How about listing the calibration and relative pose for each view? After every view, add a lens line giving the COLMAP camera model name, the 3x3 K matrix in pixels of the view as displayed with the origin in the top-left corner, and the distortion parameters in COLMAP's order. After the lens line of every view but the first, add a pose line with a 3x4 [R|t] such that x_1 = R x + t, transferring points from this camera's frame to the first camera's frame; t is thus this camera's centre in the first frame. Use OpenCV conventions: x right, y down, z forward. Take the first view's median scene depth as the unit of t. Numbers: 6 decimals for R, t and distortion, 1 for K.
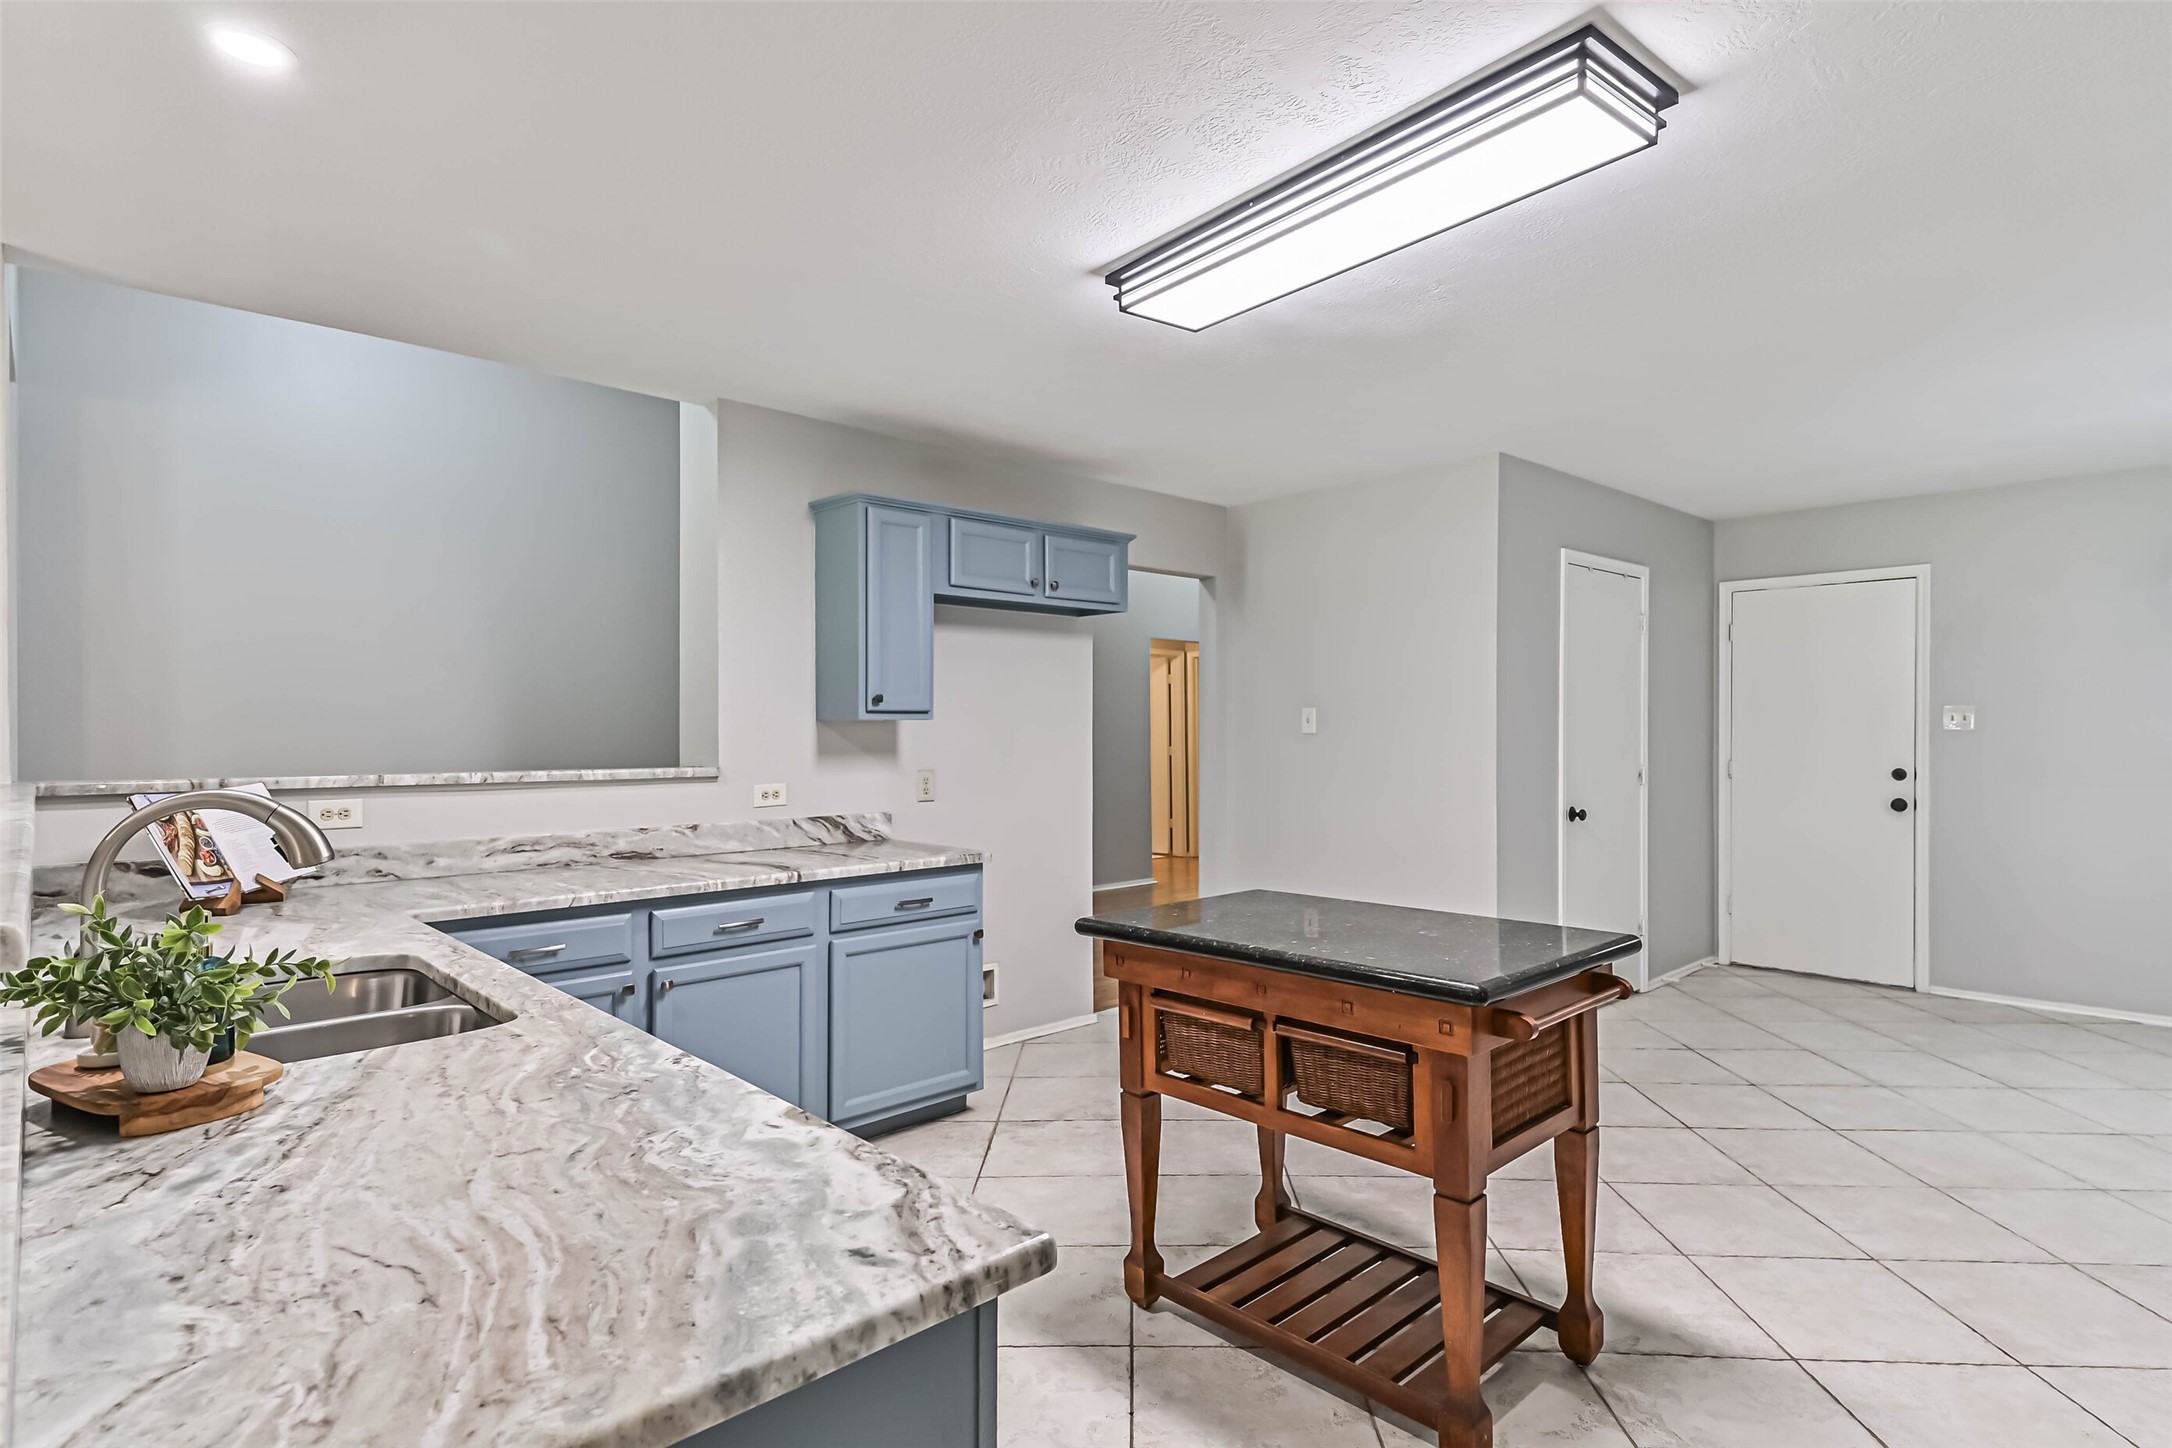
lens RADIAL K [[1108.4, 0, 1097.8], [0, 1108.4, 727.2], [0, 0, 1]] dist [0.034309, -0.013388]
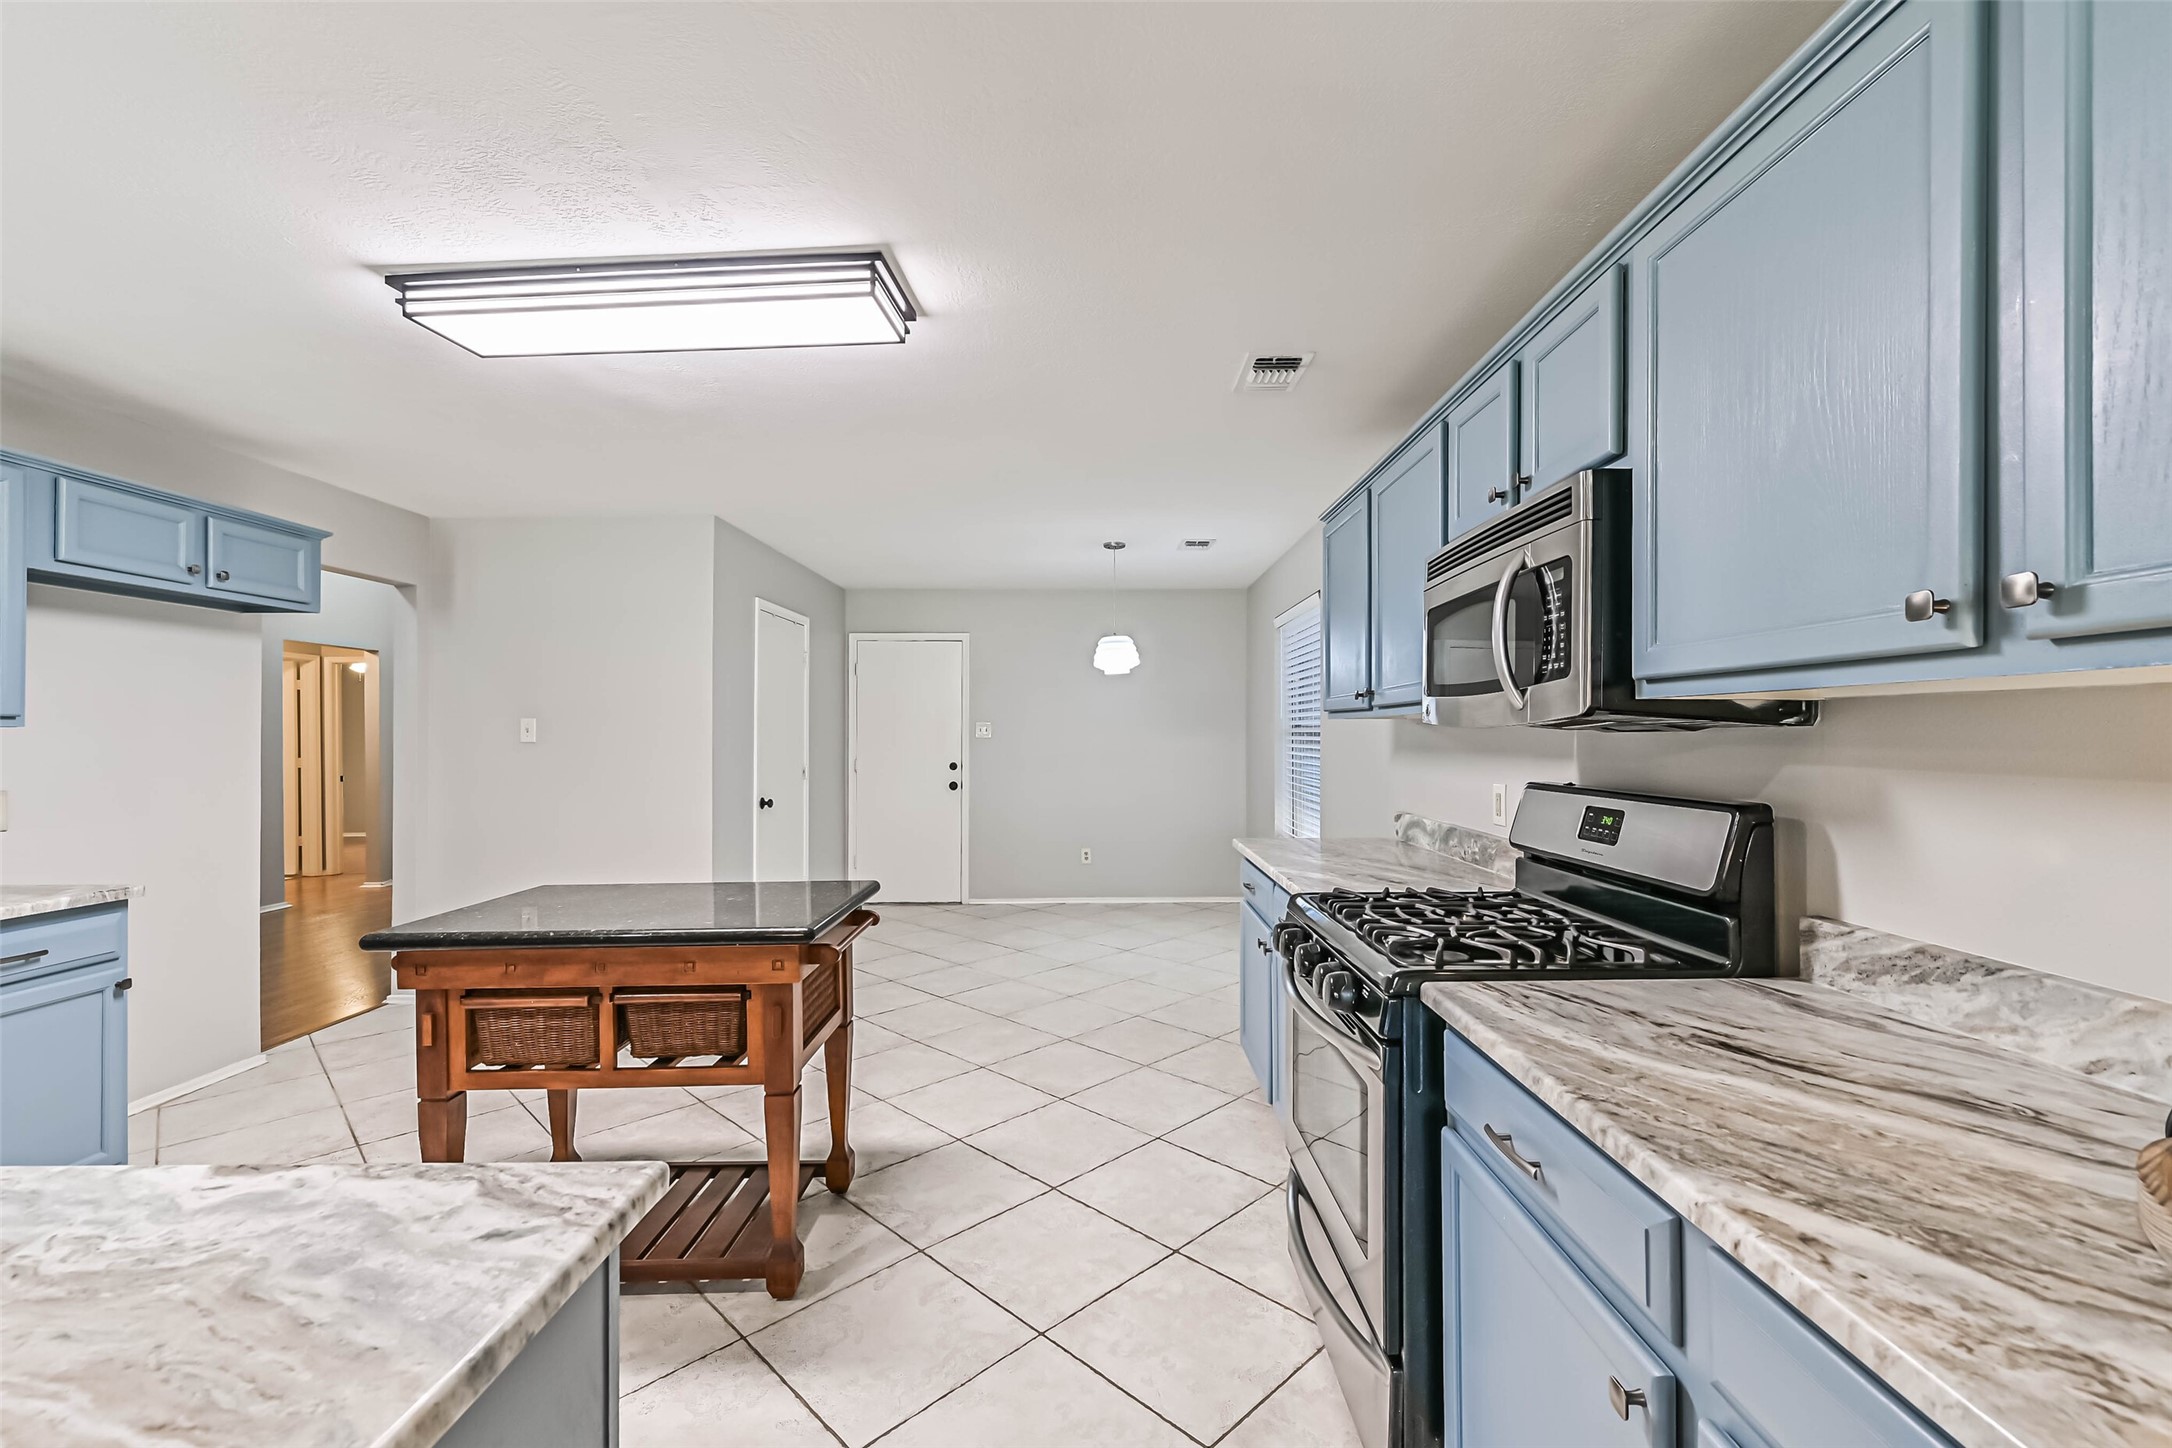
lens RADIAL K [[905.6, 0, 1092.6], [0, 905.6, 727.1], [0, 0, 1]] dist [0.002063, 0.000614]
pose [[0.682564, 0.006299, 0.730798, -0.120795], [0.001633, 0.999947, -0.010145, 0.001341], [-0.730824, 0.008118, 0.682518, 0.002014]]
